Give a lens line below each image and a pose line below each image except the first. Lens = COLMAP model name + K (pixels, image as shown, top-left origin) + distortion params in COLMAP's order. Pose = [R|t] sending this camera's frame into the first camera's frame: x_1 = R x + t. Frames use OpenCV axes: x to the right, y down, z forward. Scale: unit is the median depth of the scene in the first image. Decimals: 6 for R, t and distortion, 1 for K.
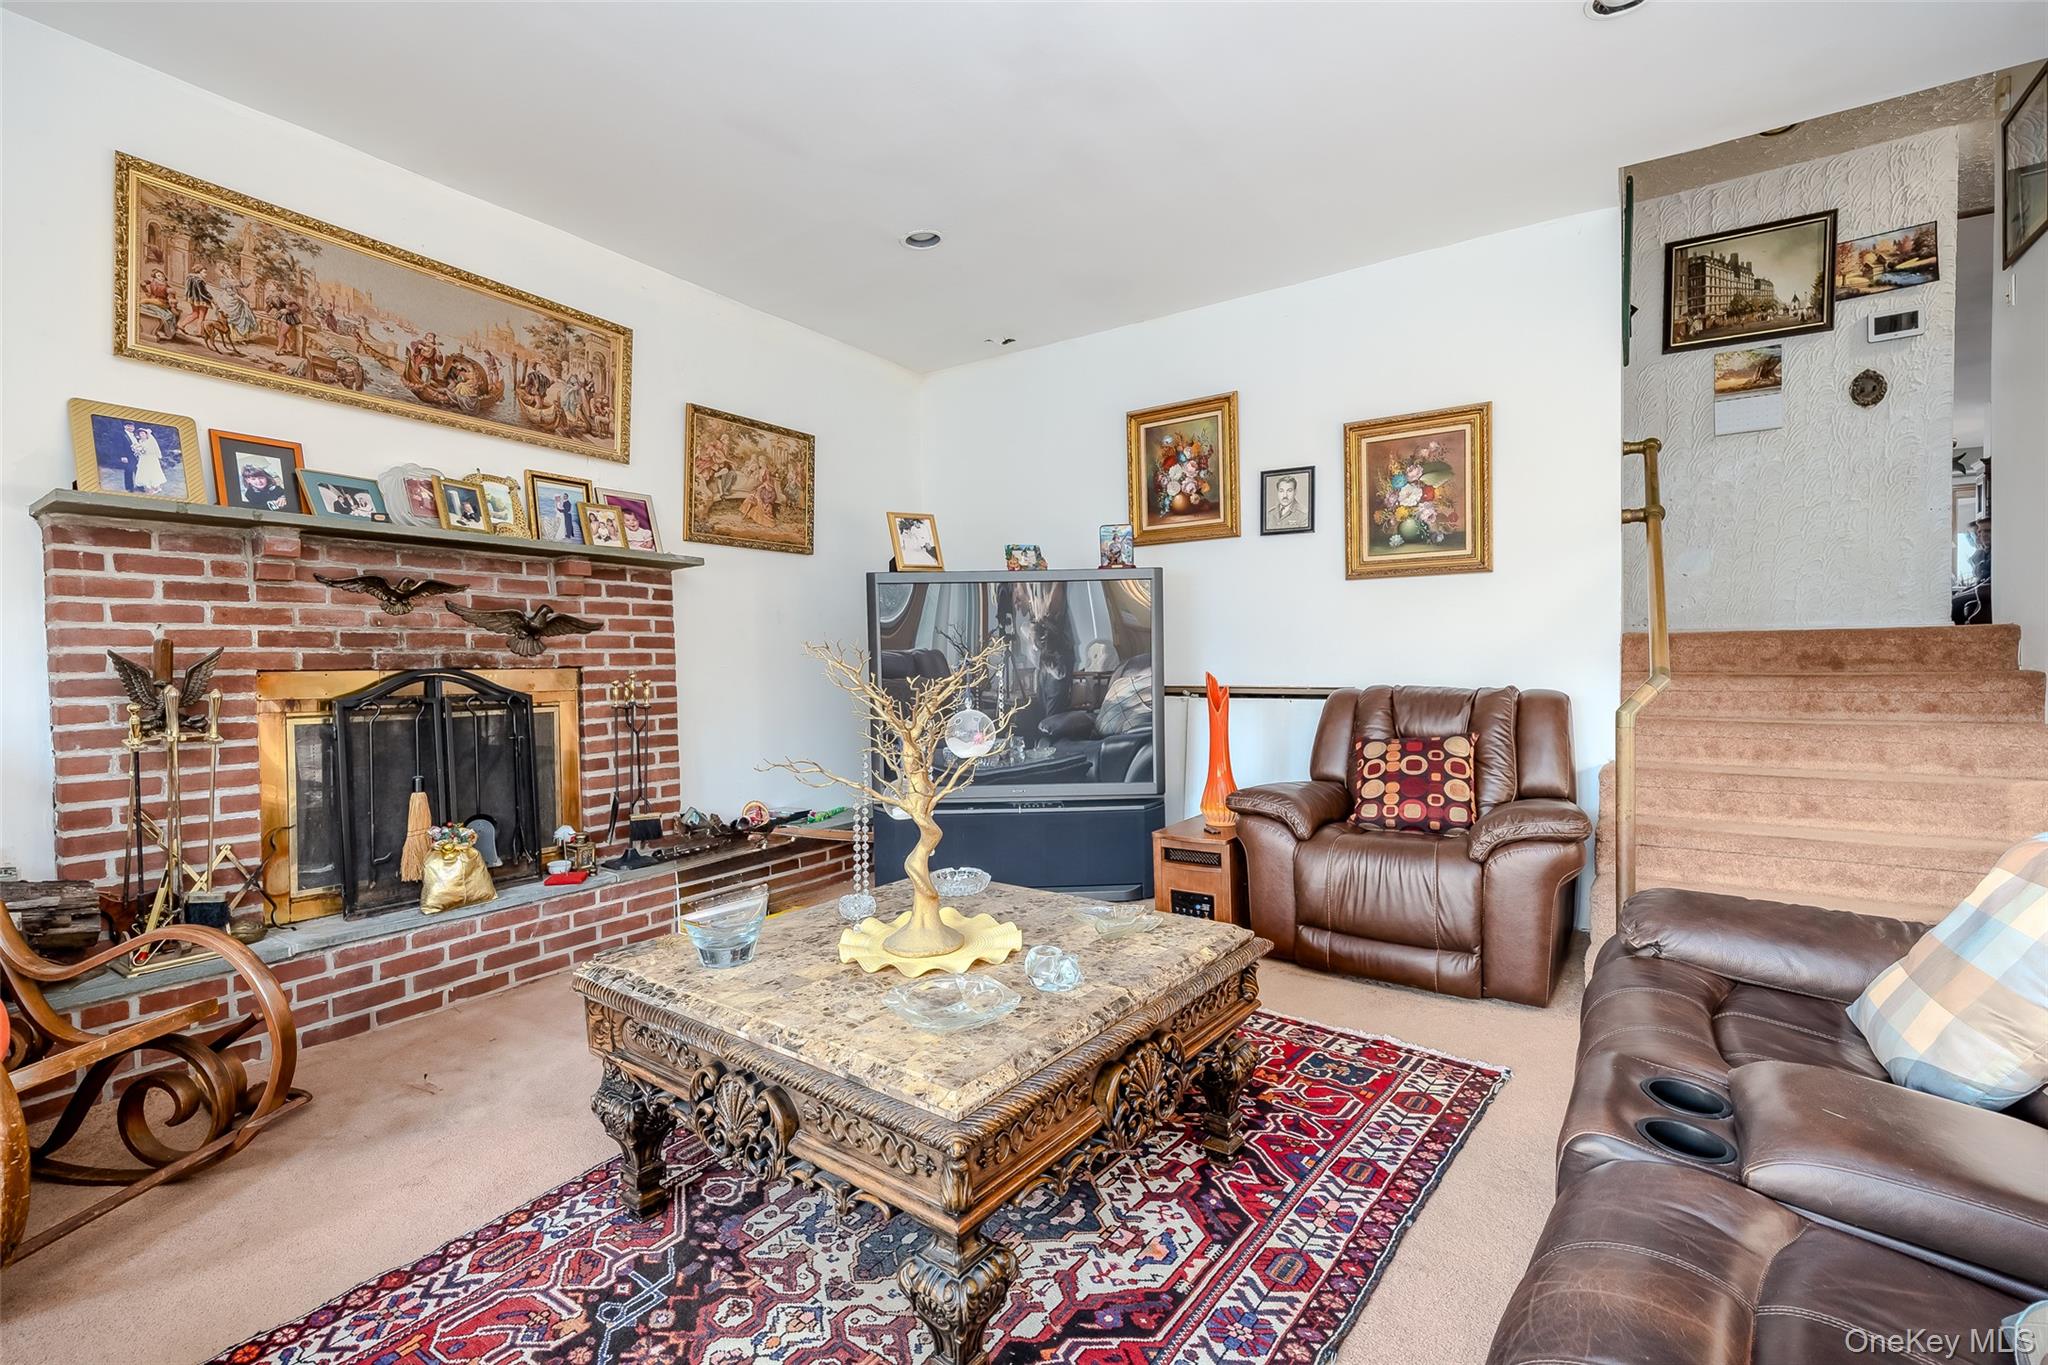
lens RADIAL K [[893.1, 0, 1025.8], [0, 893.1, 678.5], [0, 0, 1]] dist [-0.000931, -0.000026]
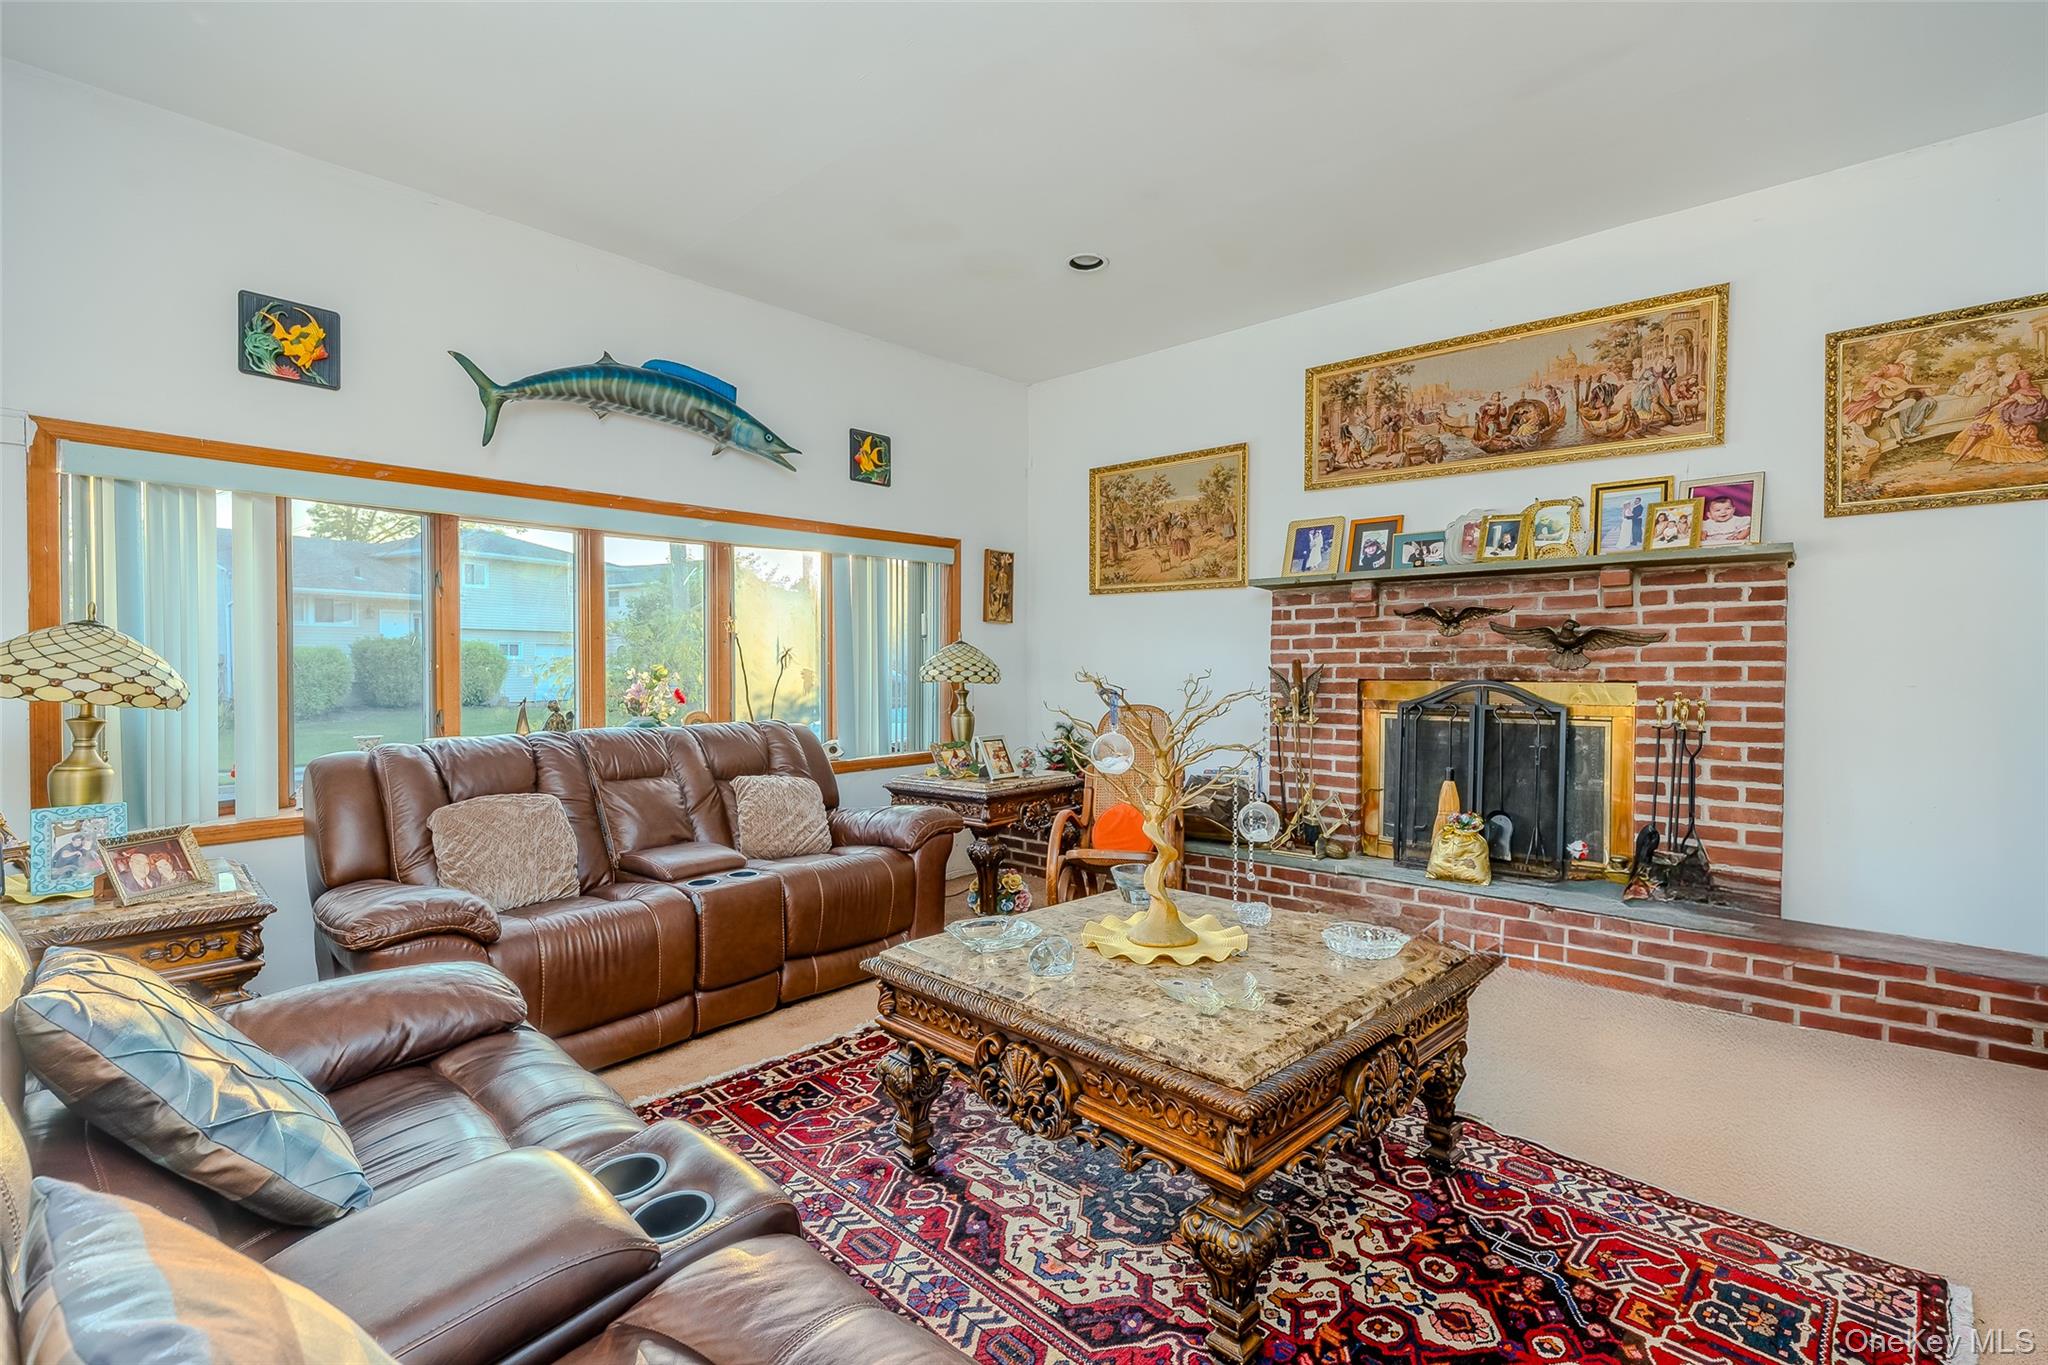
lens RADIAL K [[893.1, 0, 1024.5], [0, 893.1, 682.8], [0, 0, 1]] dist [-0.000931, -0.000026]
pose [[-0.111742, 0.027685, -0.993352, 0.578170], [-0.016842, 0.999416, 0.029749, -0.032702], [0.993595, 0.020054, -0.111210, 0.532082]]
